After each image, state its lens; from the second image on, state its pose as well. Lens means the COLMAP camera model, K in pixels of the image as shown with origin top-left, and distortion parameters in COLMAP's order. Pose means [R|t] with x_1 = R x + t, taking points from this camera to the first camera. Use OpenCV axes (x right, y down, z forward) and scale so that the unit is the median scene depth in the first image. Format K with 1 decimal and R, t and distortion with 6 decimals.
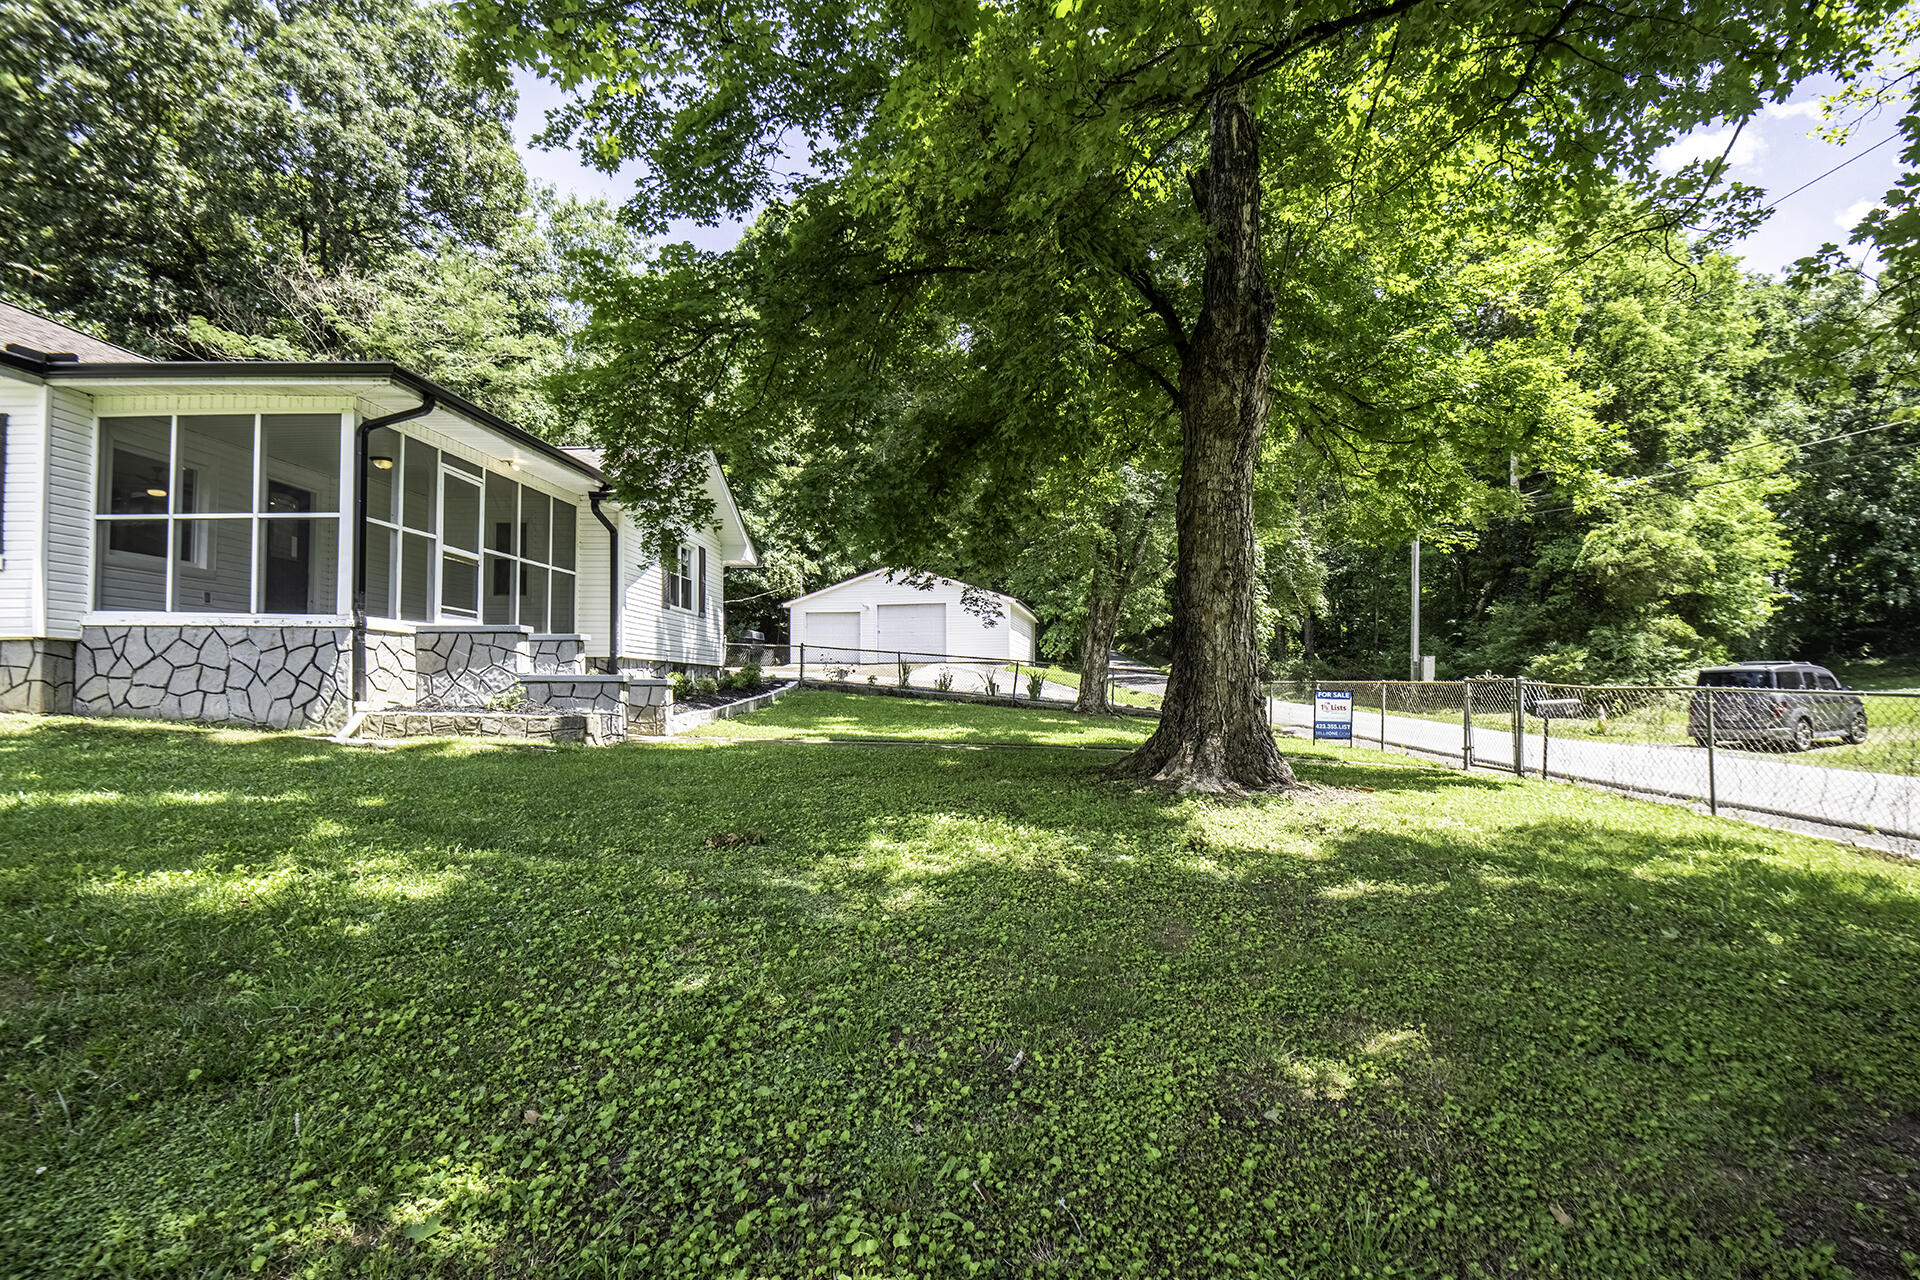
lens RADIAL K [[876.2, 0, 985.7], [0, 876.2, 672.3], [0, 0, 1]] dist [-0.011014, -0.008320]
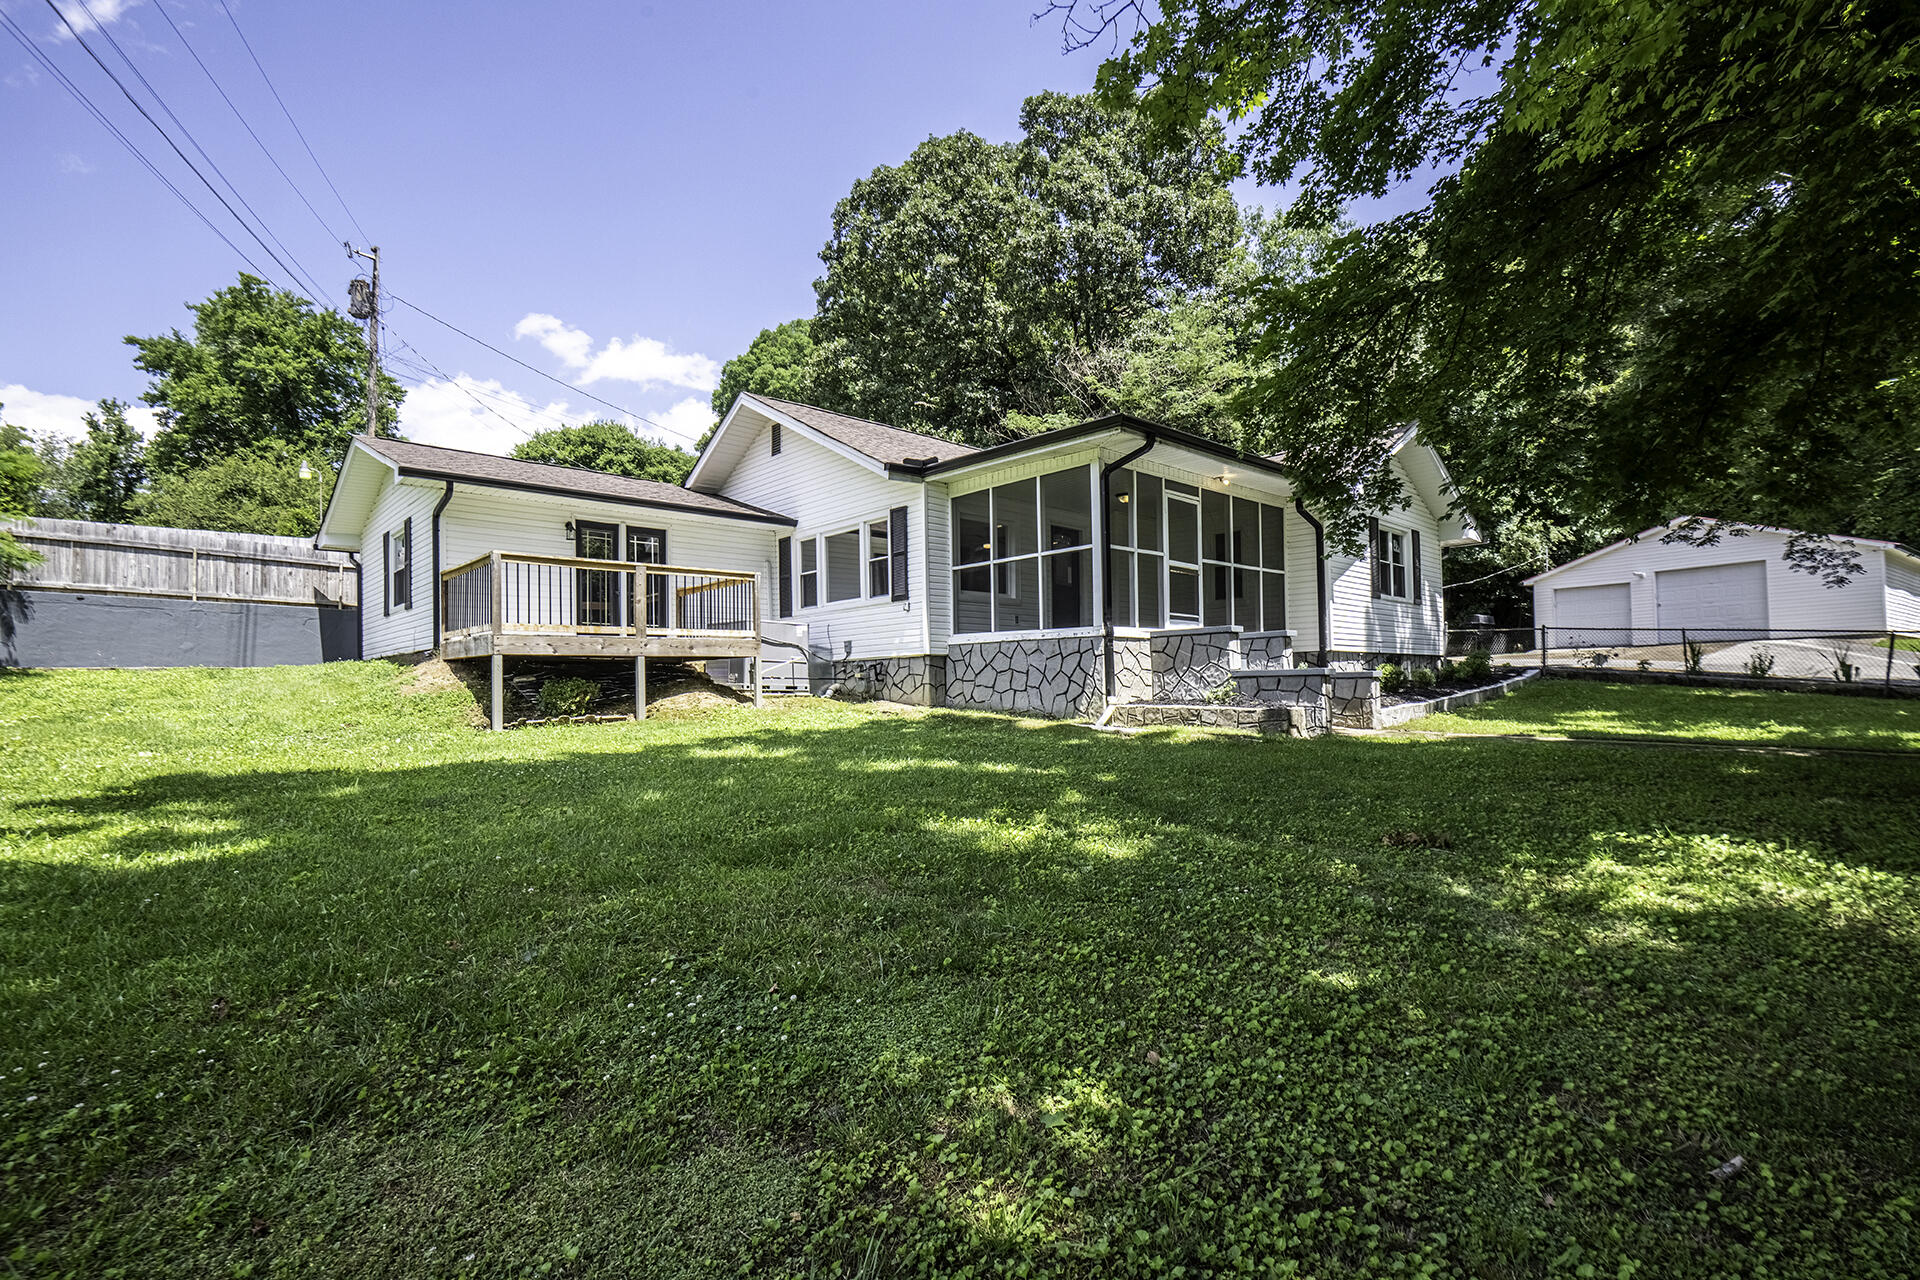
lens RADIAL K [[876.2, 0, 985.7], [0, 876.2, 672.3], [0, 0, 1]] dist [-0.011014, -0.008320]
pose [[0.702211, -0.026108, -0.711490, 0.032478], [0.031539, 0.999487, -0.005549, 0.001265], [0.711270, -0.018543, 0.702674, 0.010067]]
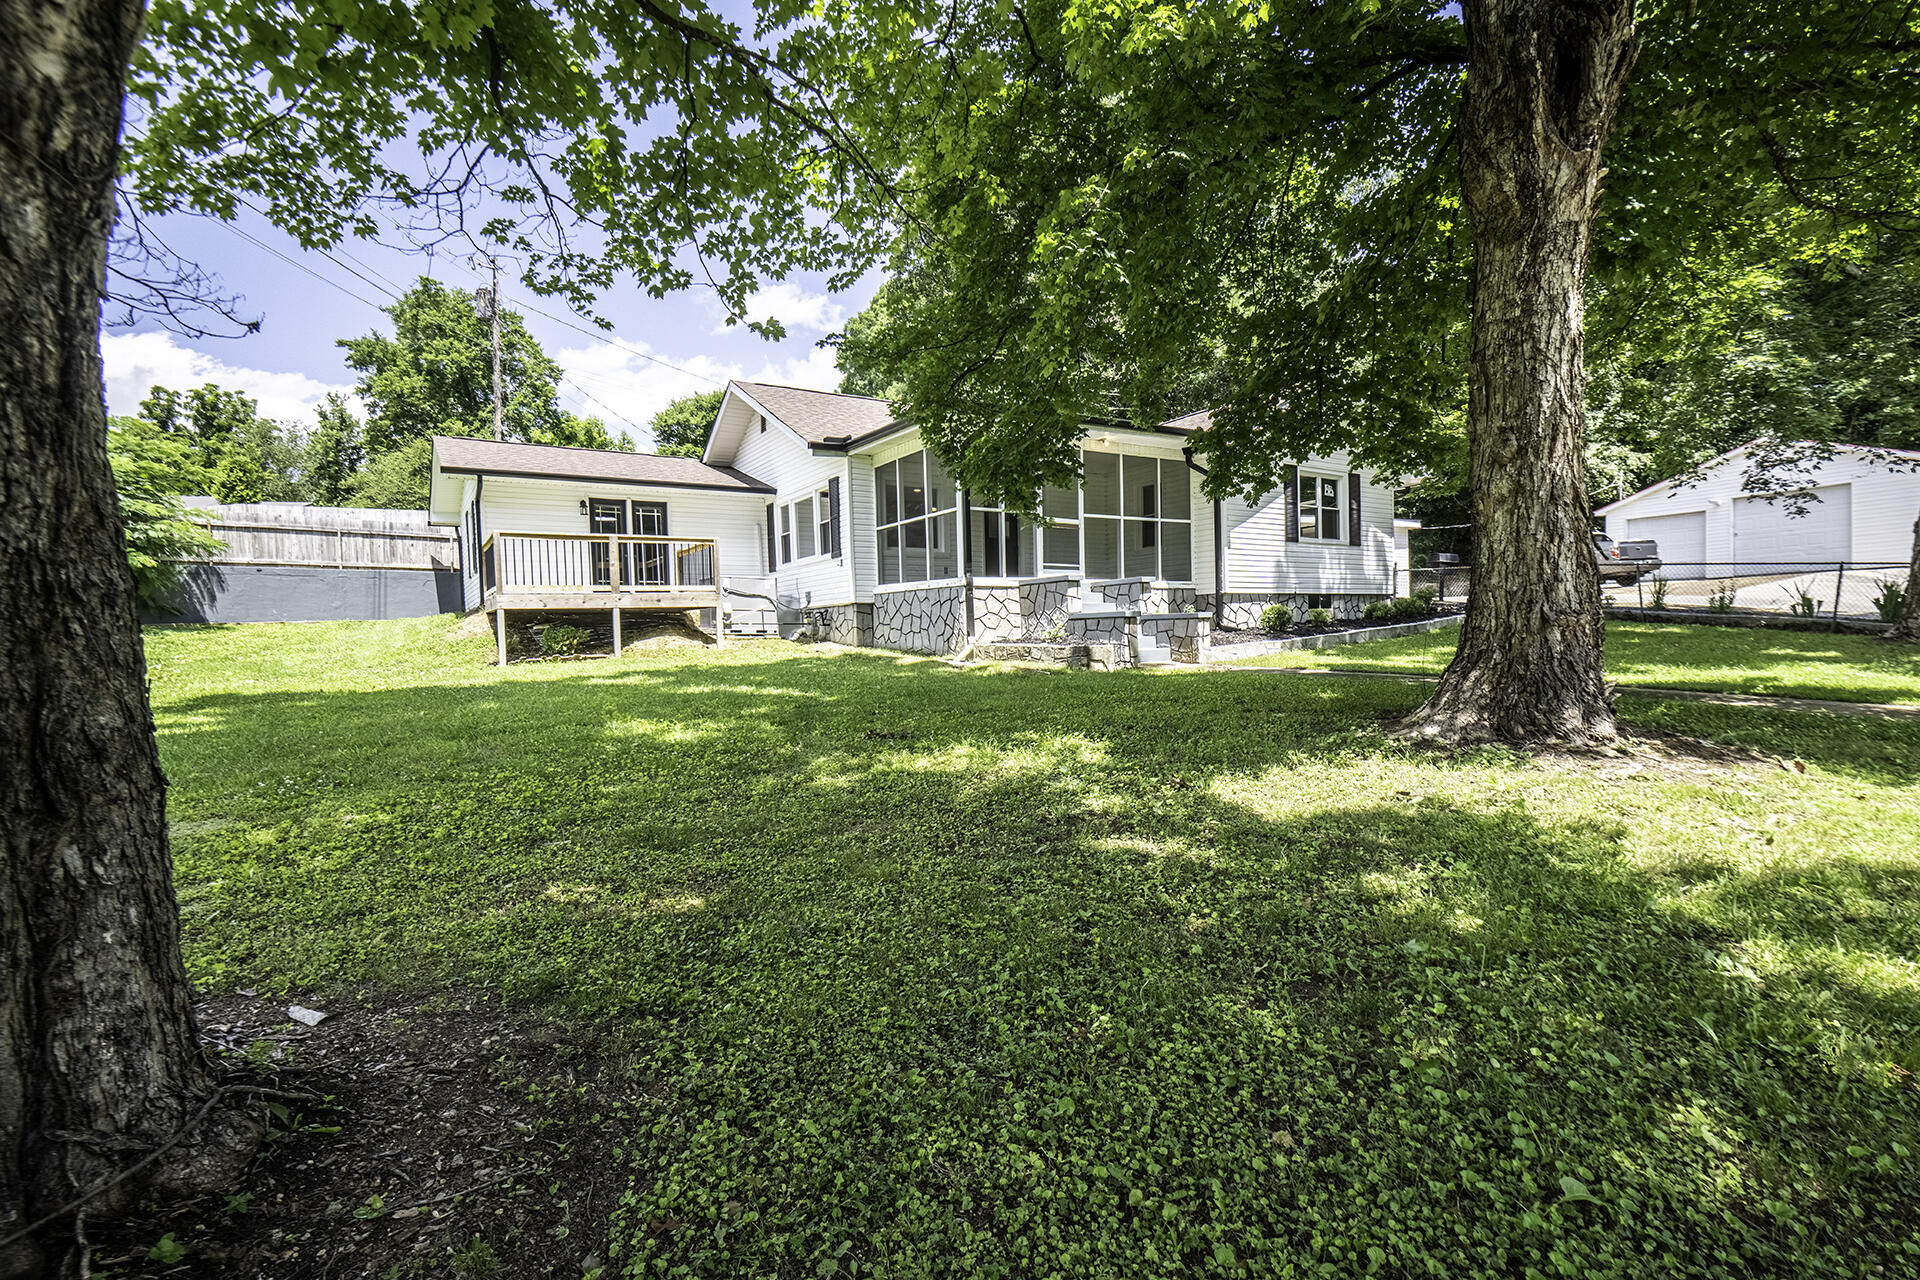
lens RADIAL K [[876.2, 0, 985.7], [0, 876.2, 672.3], [0, 0, 1]] dist [-0.011014, -0.008320]
pose [[0.561590, 0.020526, -0.827161, 0.493140], [0.042686, 0.997642, 0.053738, 0.015299], [0.826314, -0.065486, 0.559390, 0.195893]]
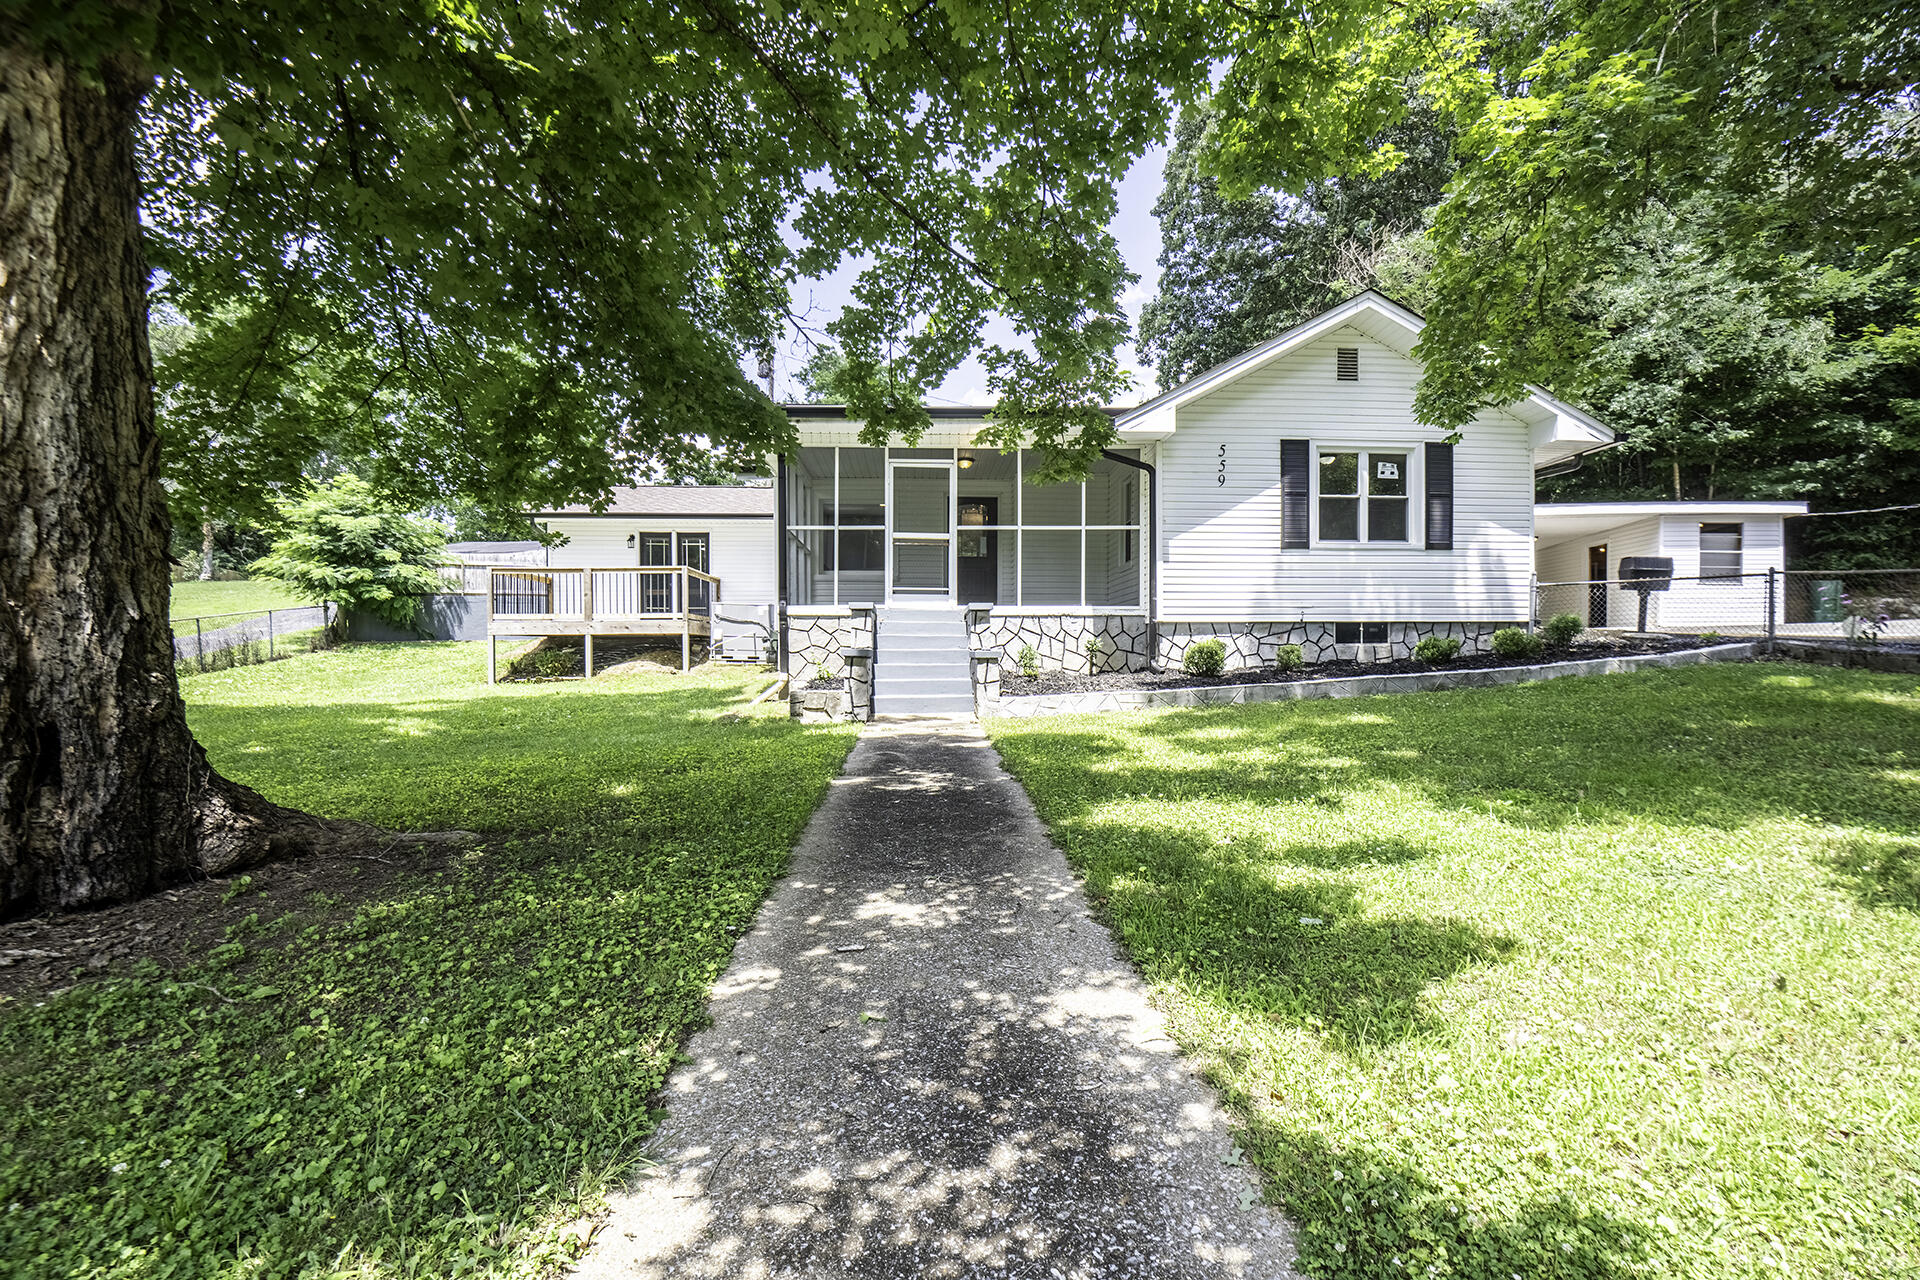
lens RADIAL K [[876.2, 0, 985.7], [0, 876.2, 672.3], [0, 0, 1]] dist [-0.011014, -0.008320]
pose [[0.089706, 0.017136, -0.995821, 0.576828], [0.024285, 0.999517, 0.019388, 0.014877], [0.995672, -0.025923, 0.089247, 1.158669]]
